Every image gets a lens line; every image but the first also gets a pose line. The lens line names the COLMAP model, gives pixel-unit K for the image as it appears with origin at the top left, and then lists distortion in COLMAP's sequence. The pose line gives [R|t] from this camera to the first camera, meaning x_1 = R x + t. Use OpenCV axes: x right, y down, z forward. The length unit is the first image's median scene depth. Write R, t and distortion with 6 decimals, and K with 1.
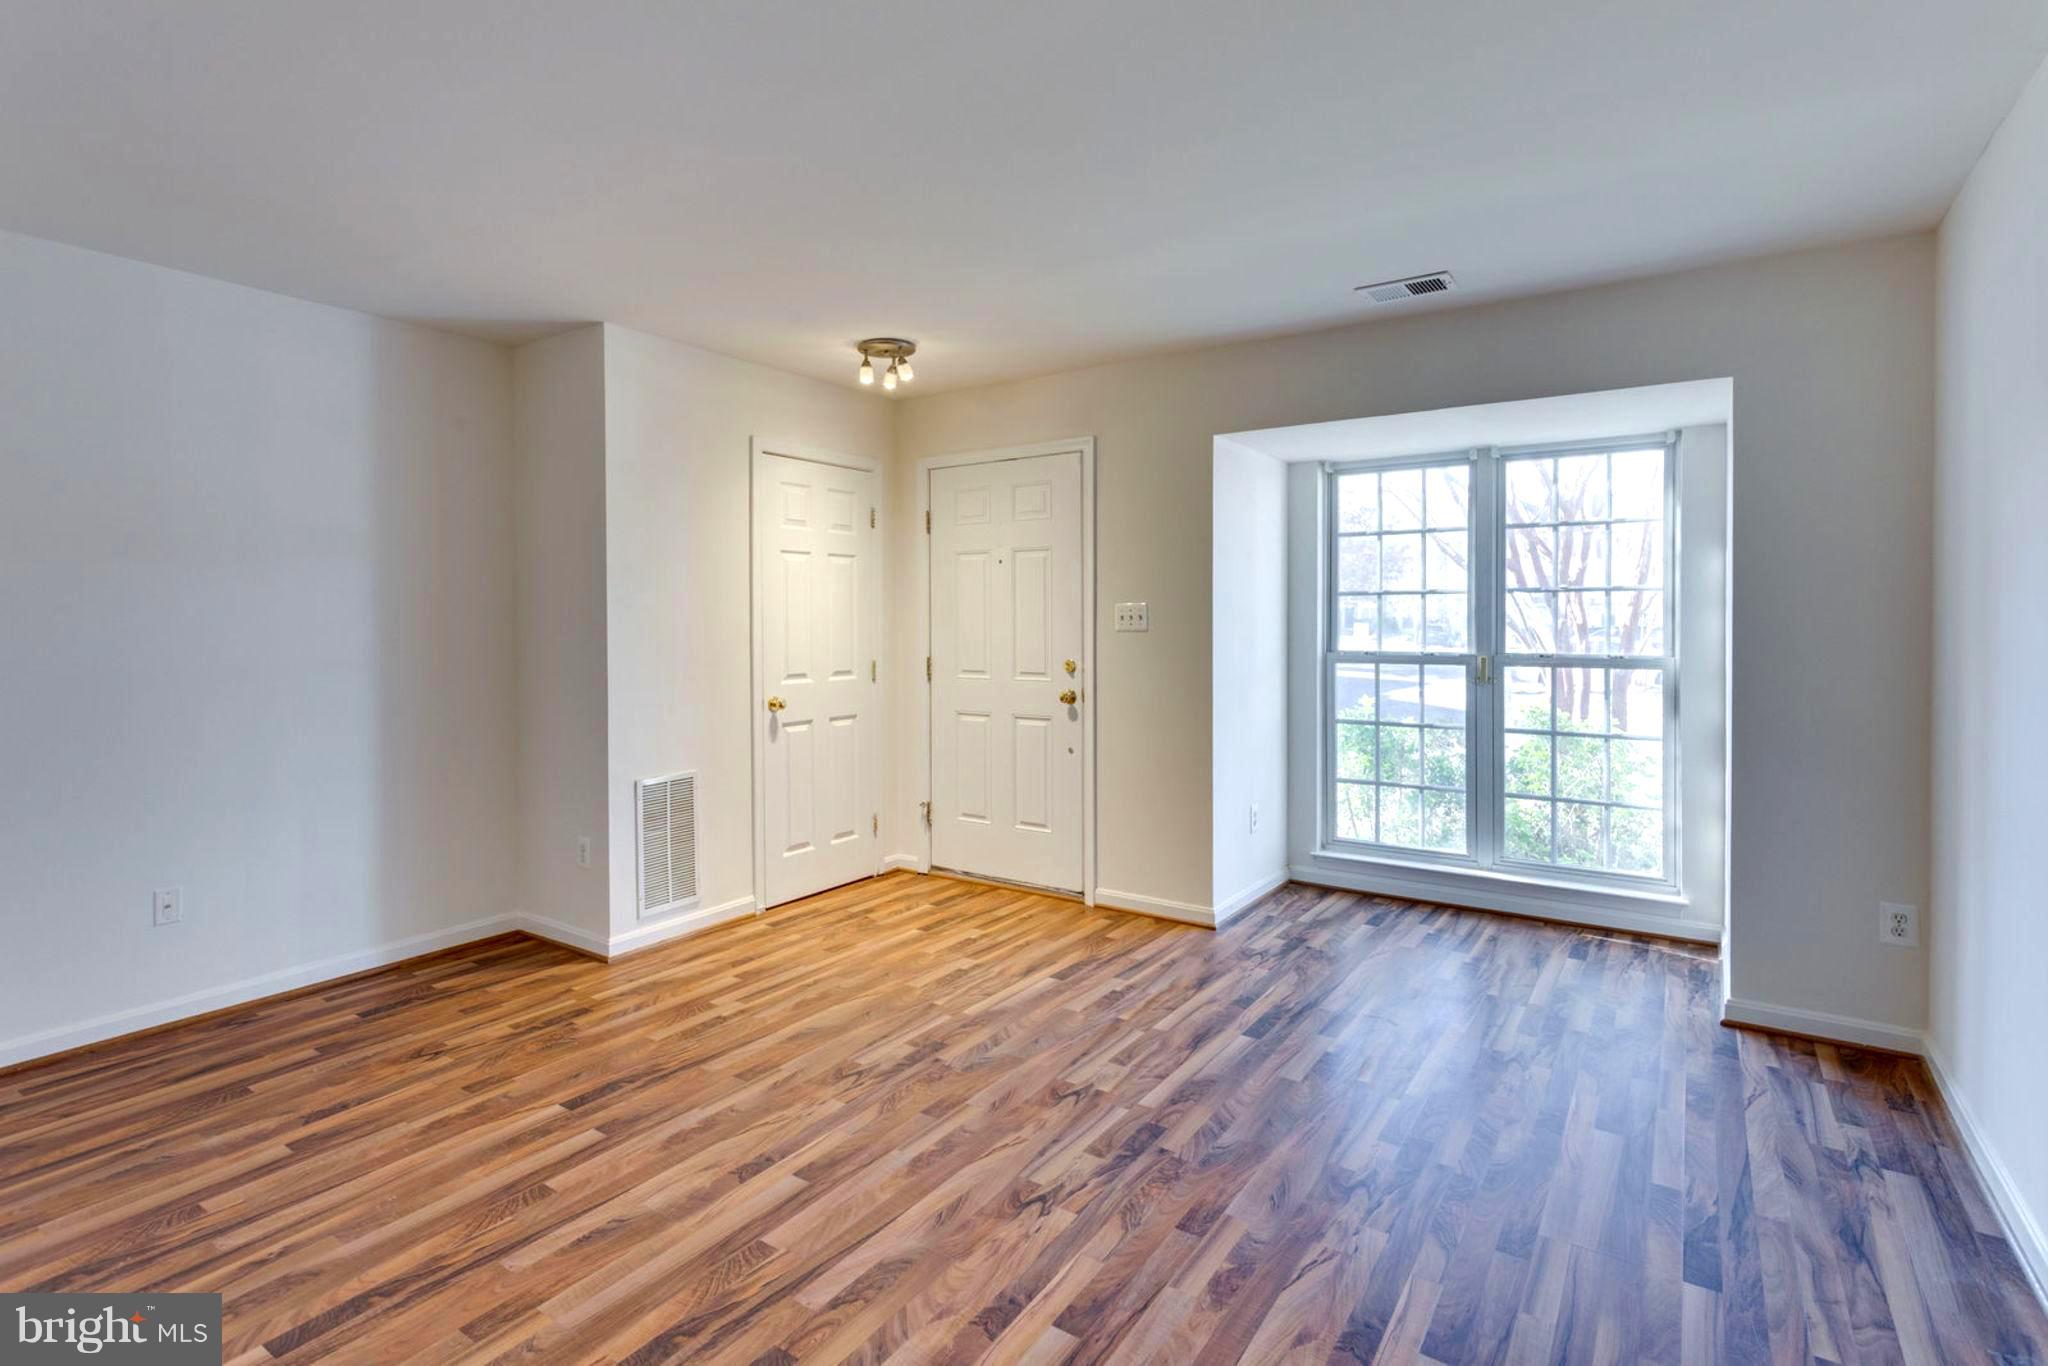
lens RADIAL K [[990.3, 0, 1016.0], [0, 990.3, 636.3], [0, 0, 1]] dist [-0.000467, 0.000695]
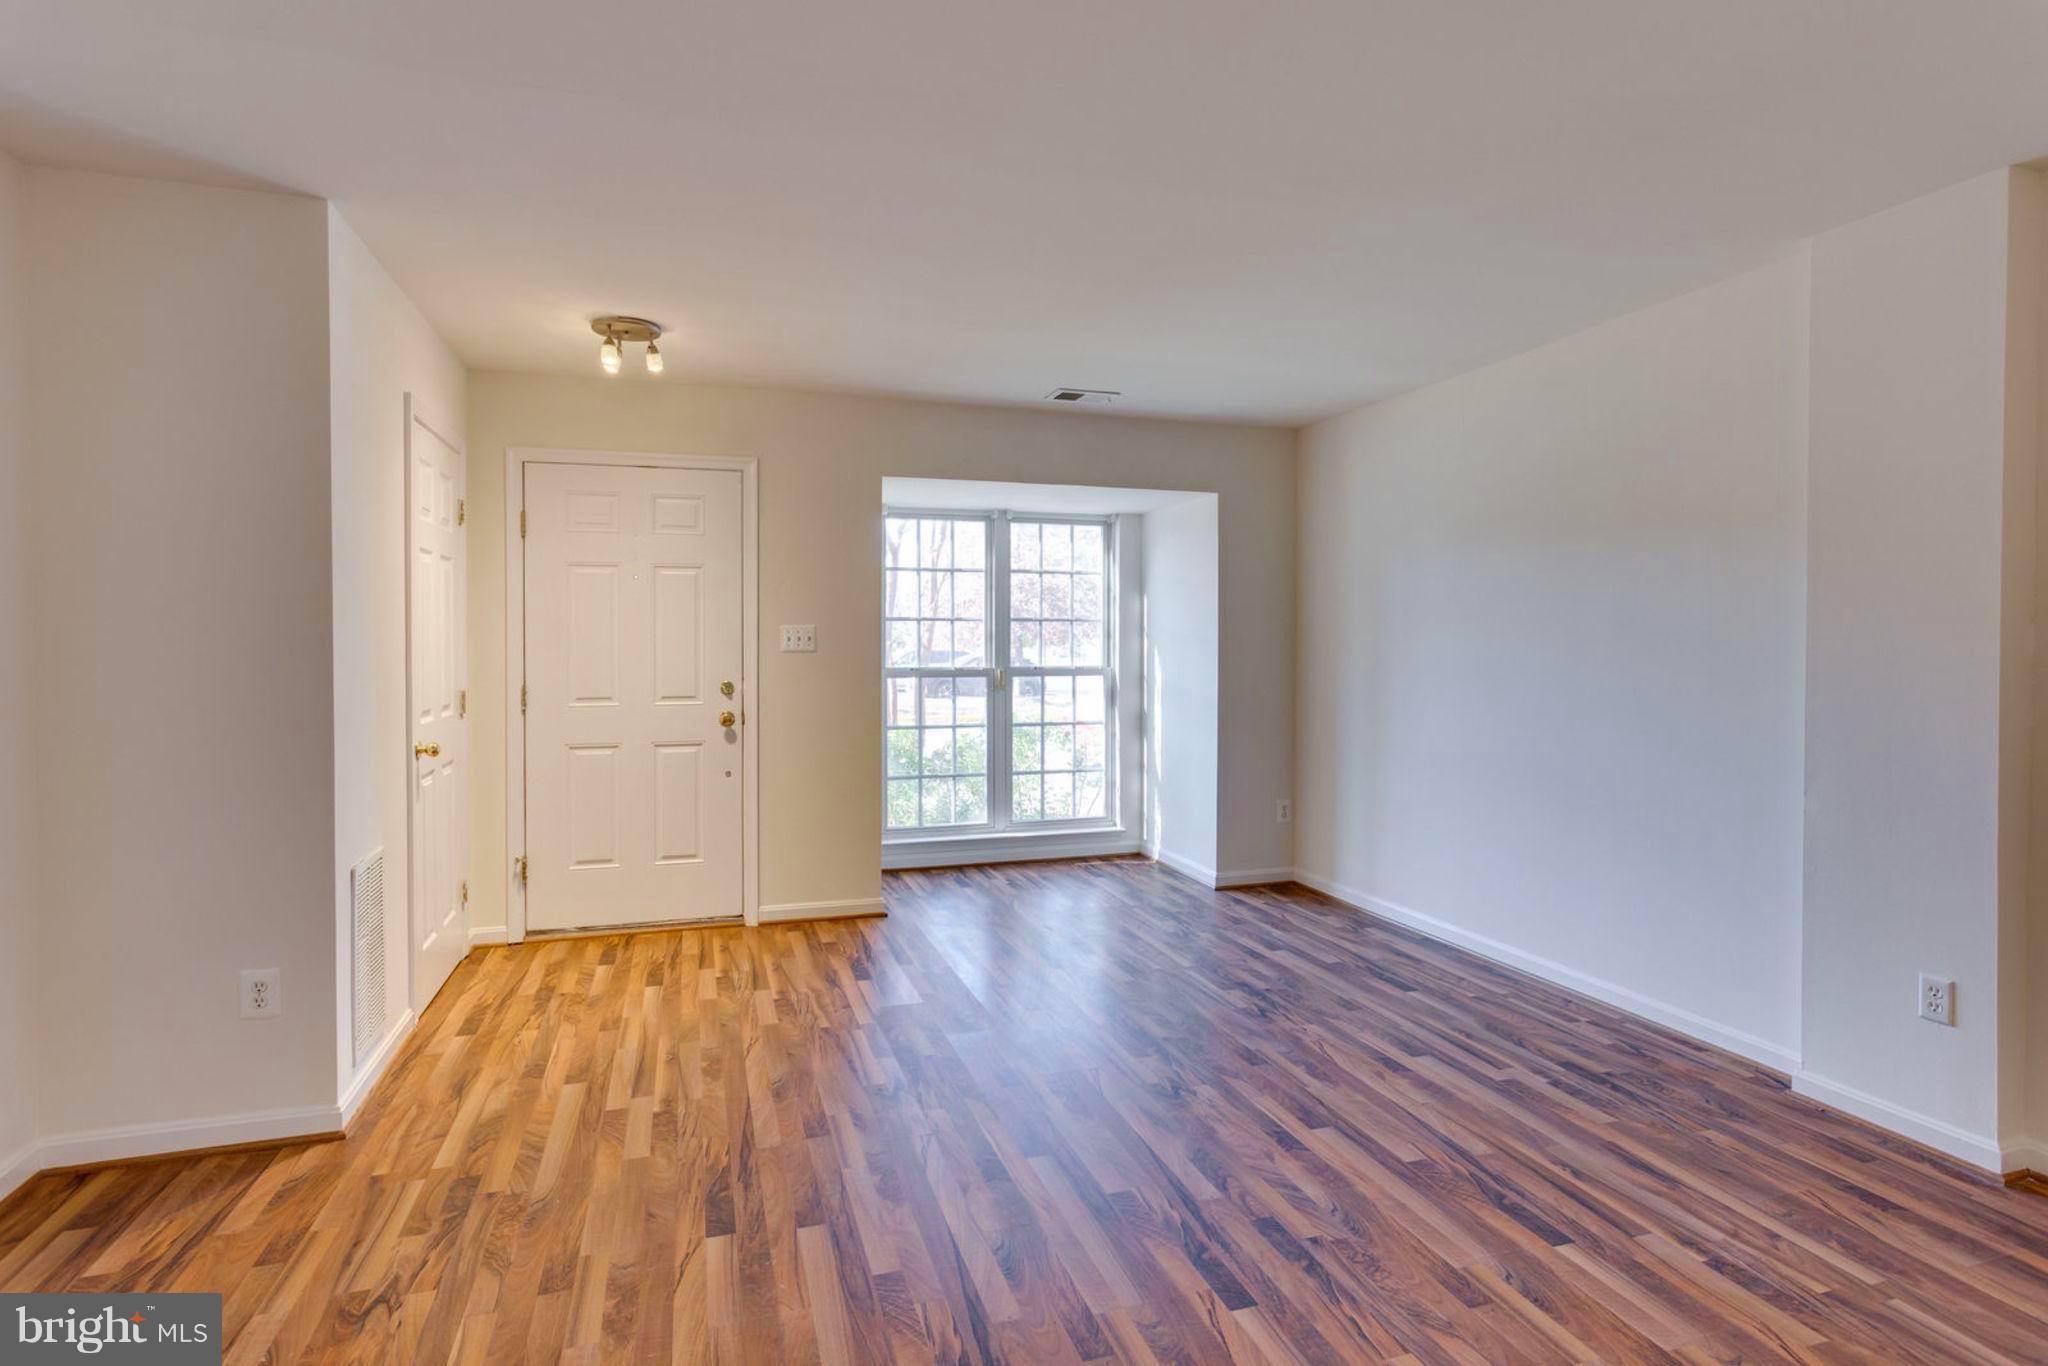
lens RADIAL K [[1003.0, 0, 973.6], [0, 1003.0, 660.4], [0, 0, 1]] dist [0.003385, 0.000802]
pose [[0.630968, -0.012896, 0.775702, -0.630974], [0.010051, 0.999914, 0.008448, -0.003419], [-0.775744, 0.002466, 0.631043, 0.203895]]
